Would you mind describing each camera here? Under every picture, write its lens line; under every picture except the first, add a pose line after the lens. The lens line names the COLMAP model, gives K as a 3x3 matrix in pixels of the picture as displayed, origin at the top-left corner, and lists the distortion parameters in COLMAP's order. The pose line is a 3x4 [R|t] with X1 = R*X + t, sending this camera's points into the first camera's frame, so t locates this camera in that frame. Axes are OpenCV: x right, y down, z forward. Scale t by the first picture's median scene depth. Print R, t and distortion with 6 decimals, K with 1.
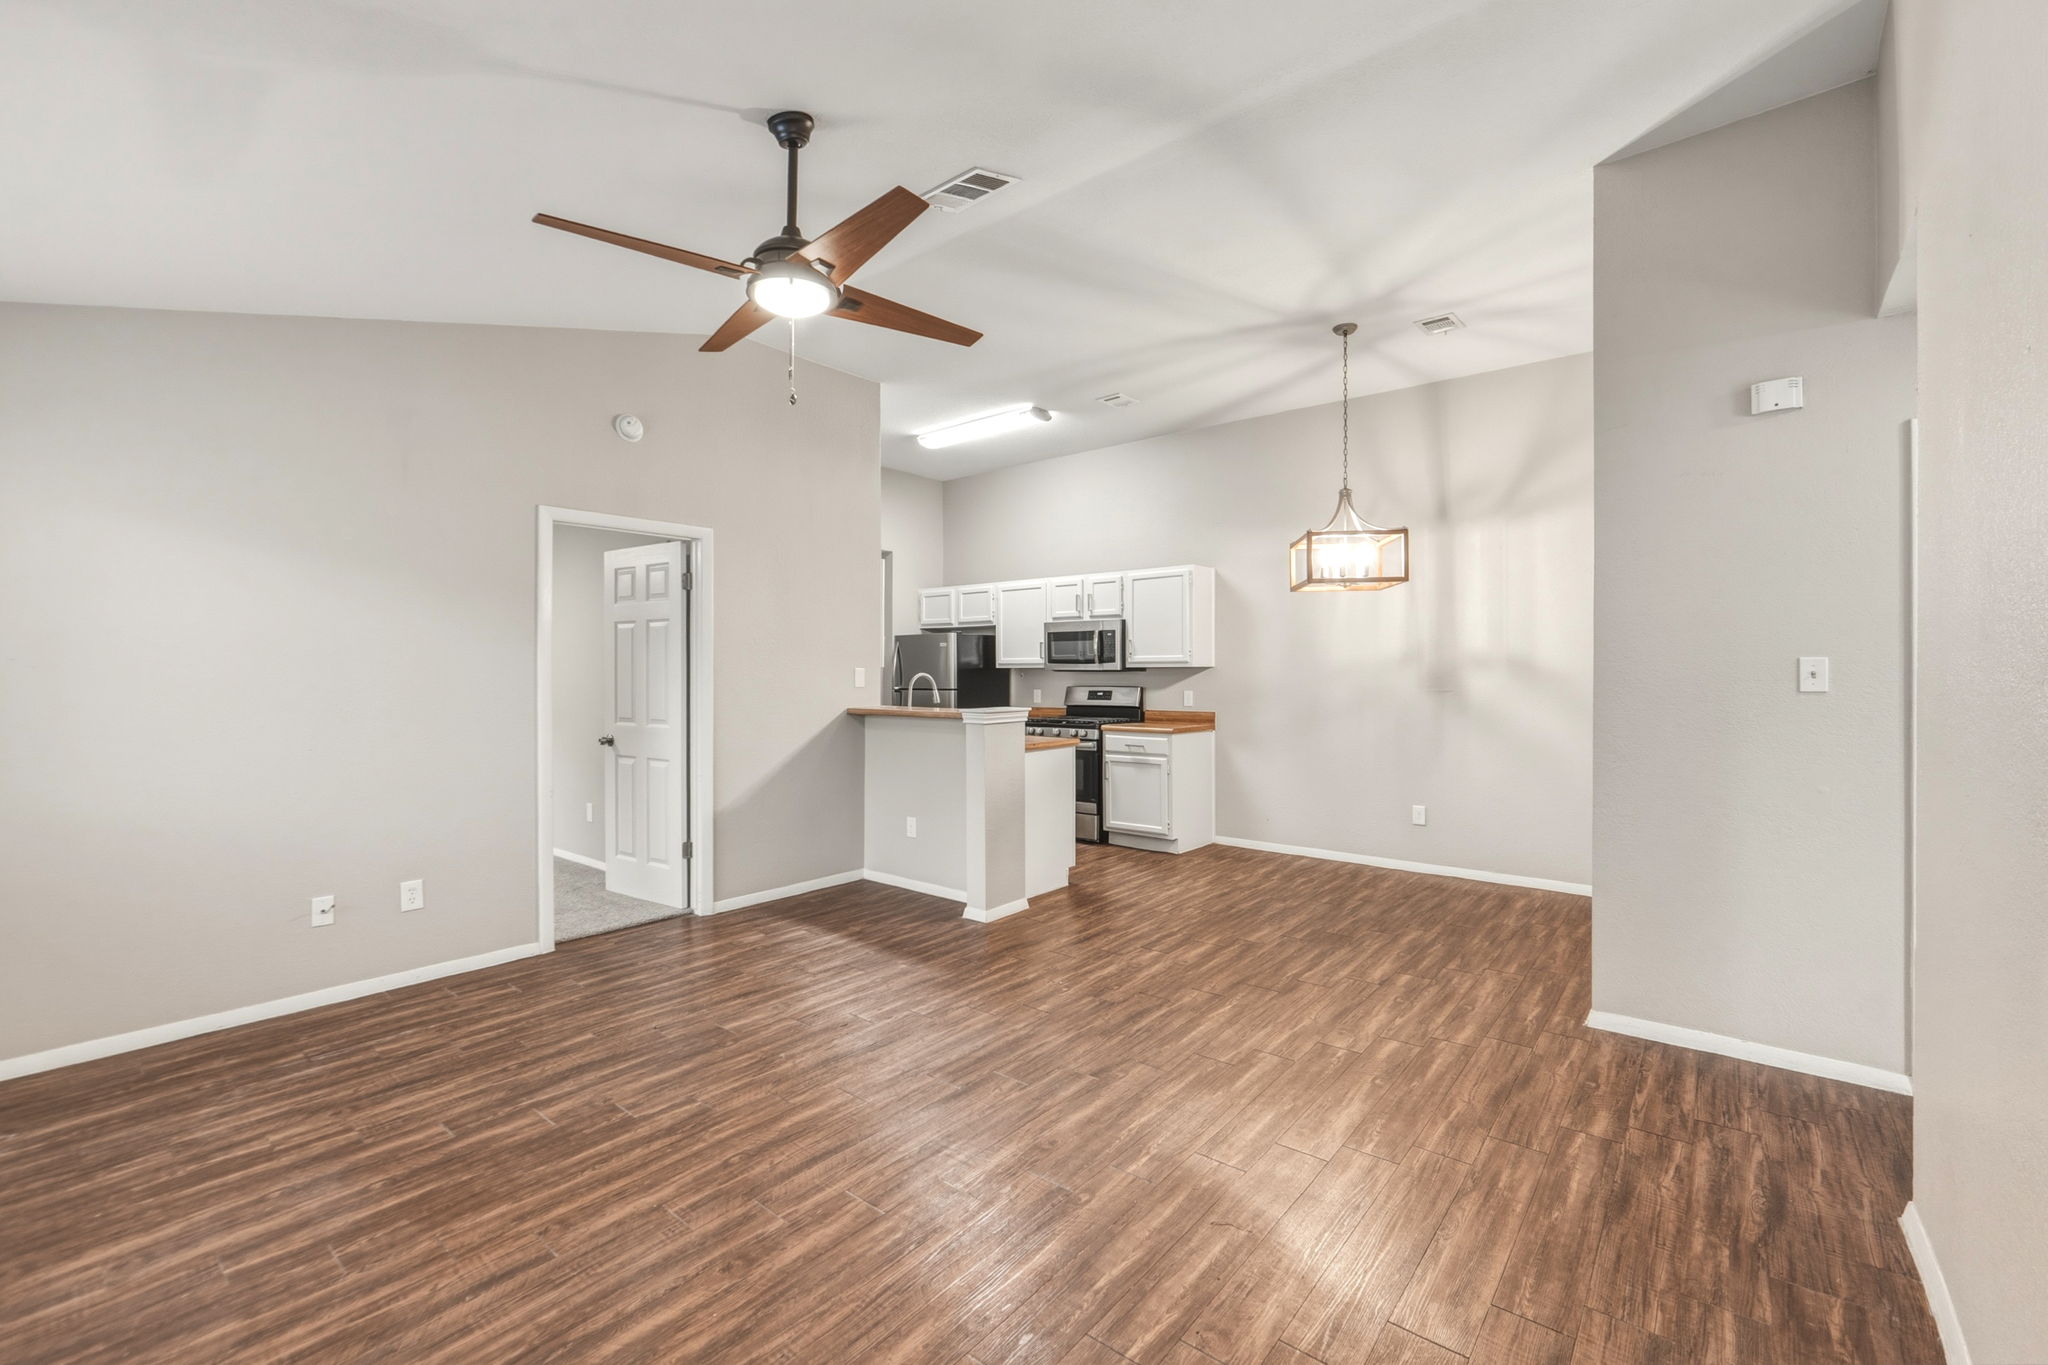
lens RADIAL K [[869.5, 0, 1029.7], [0, 869.5, 684.4], [0, 0, 1]] dist [-0.009761, -0.000371]
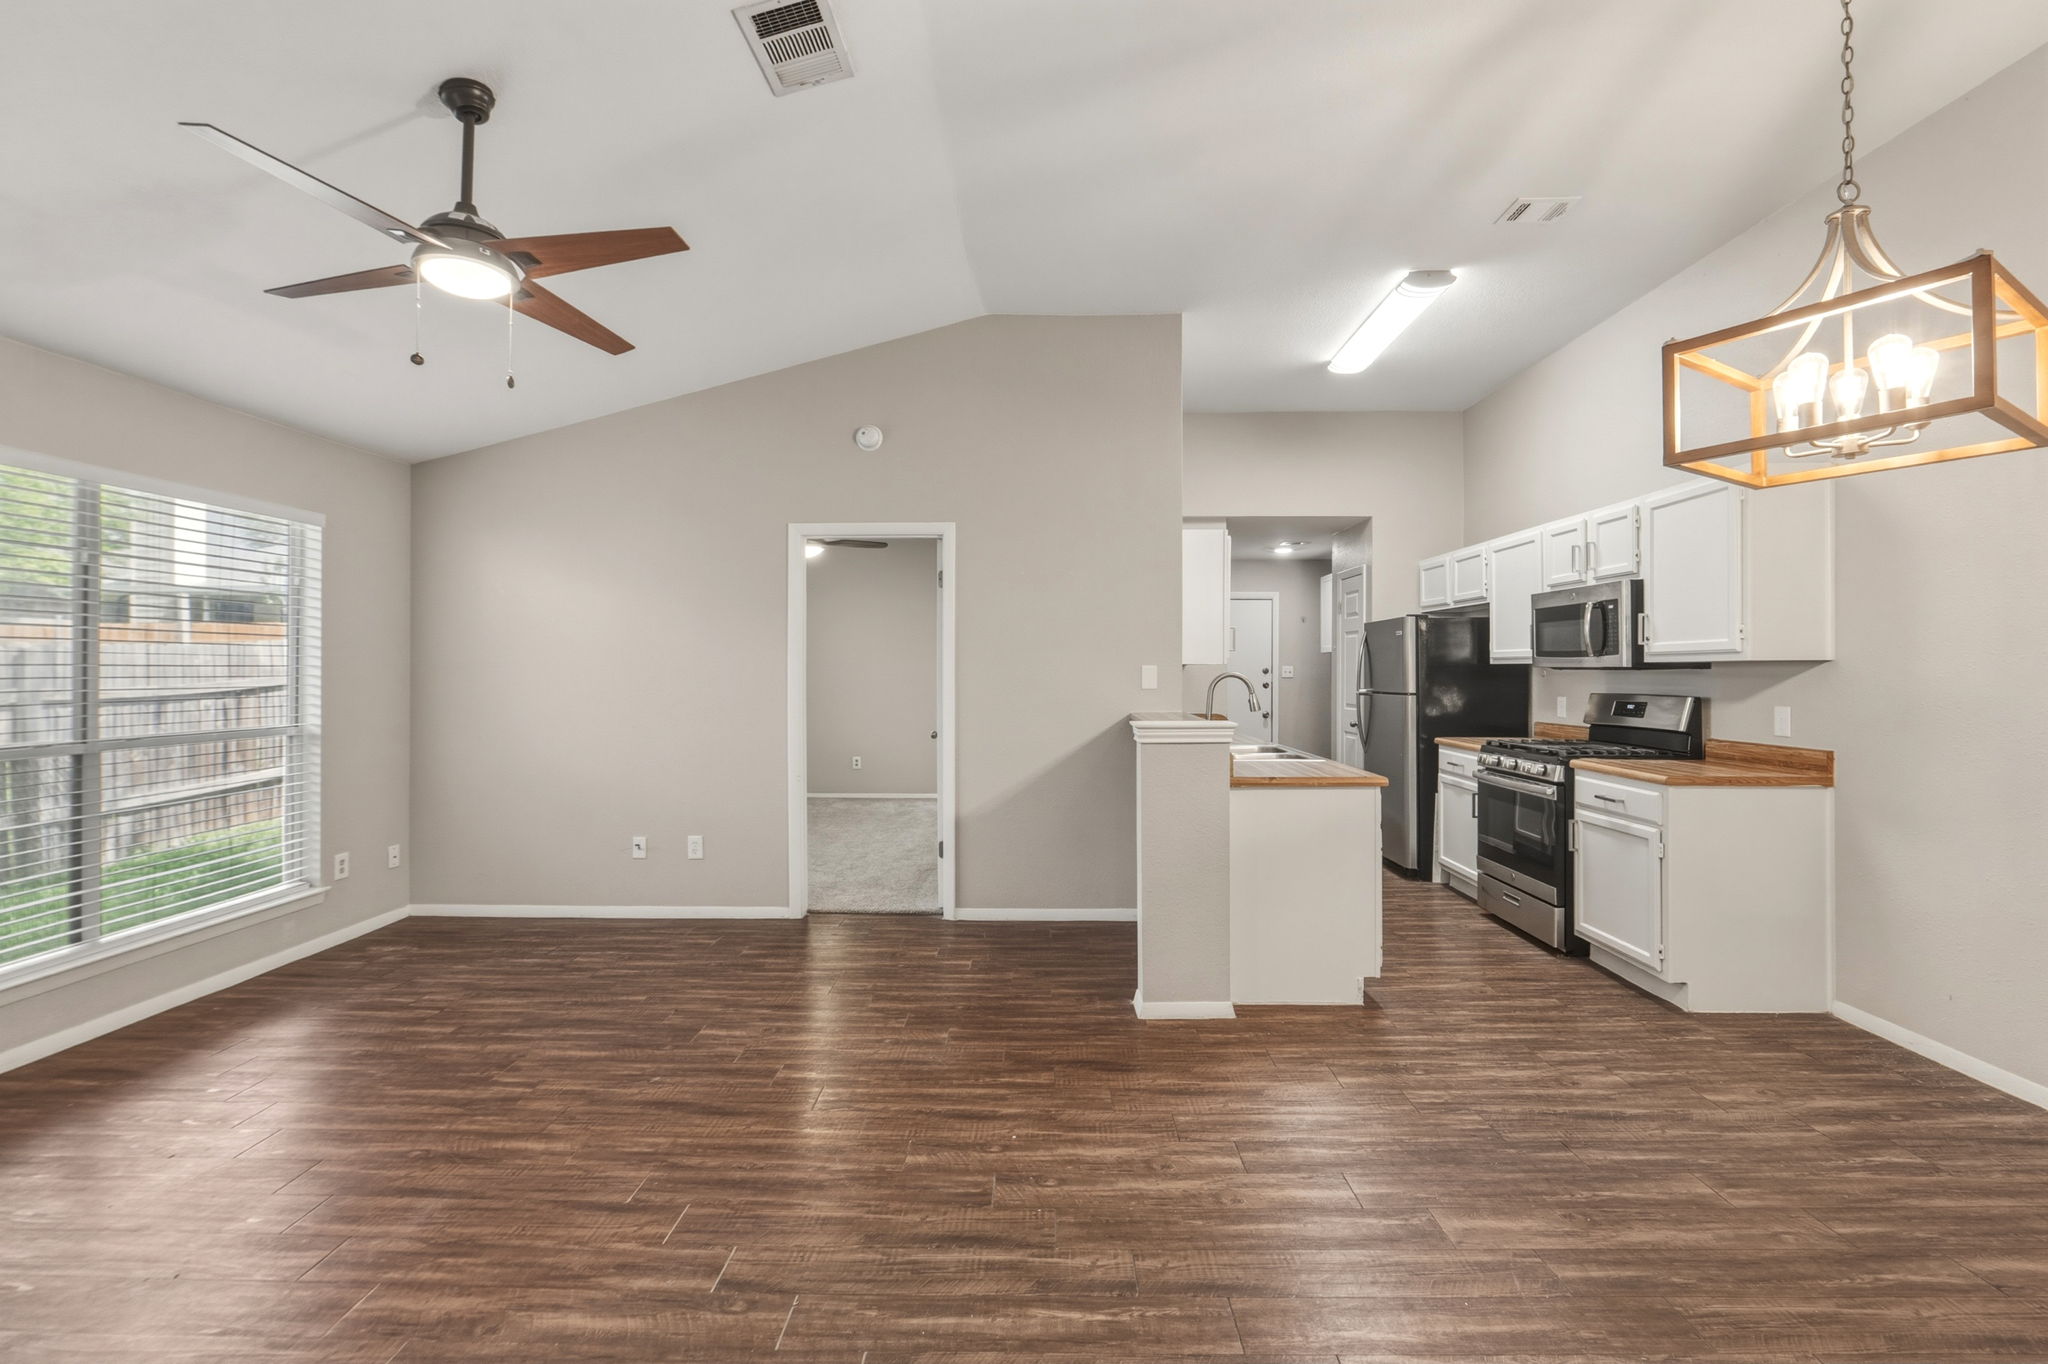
lens RADIAL K [[869.5, 0, 1018.9], [0, 869.5, 667.0], [0, 0, 1]] dist [-0.009761, -0.000371]
pose [[0.618012, 0.001290, -0.786168, 0.478283], [-0.012627, 0.999886, -0.008285, -0.010278], [0.786068, 0.015047, 0.617957, 0.499768]]
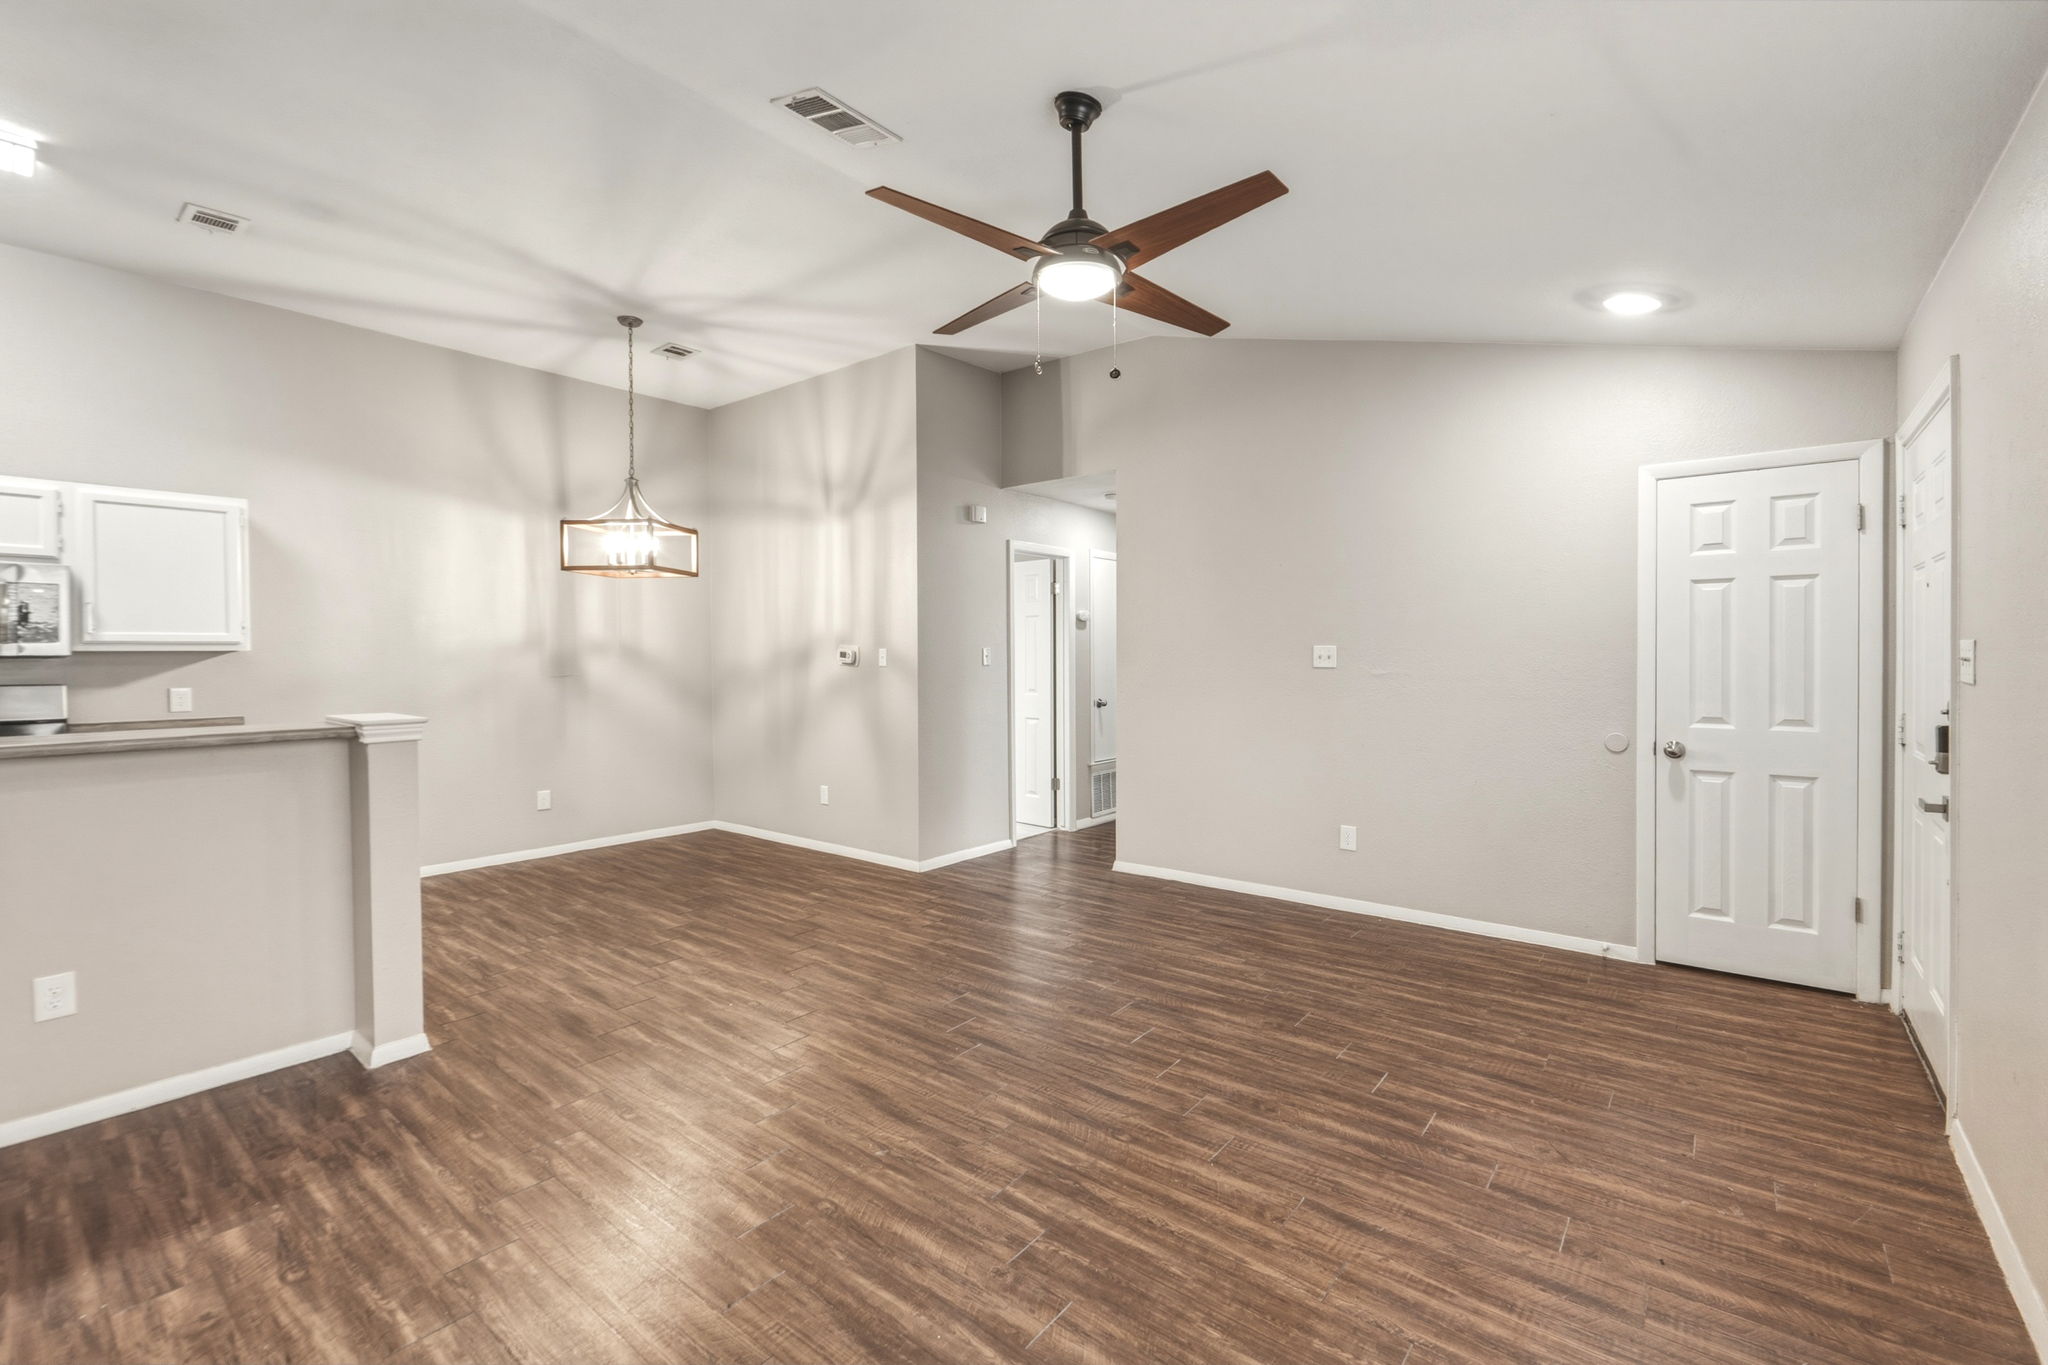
lens RADIAL K [[869.5, 0, 1008.7], [0, 869.5, 670.4], [0, 0, 1]] dist [-0.009761, -0.000371]
pose [[-0.003164, -0.013781, 0.999900, -0.719943], [0.019908, 0.999706, 0.013841, -0.003273], [-0.999797, 0.019950, -0.002889, 0.608673]]
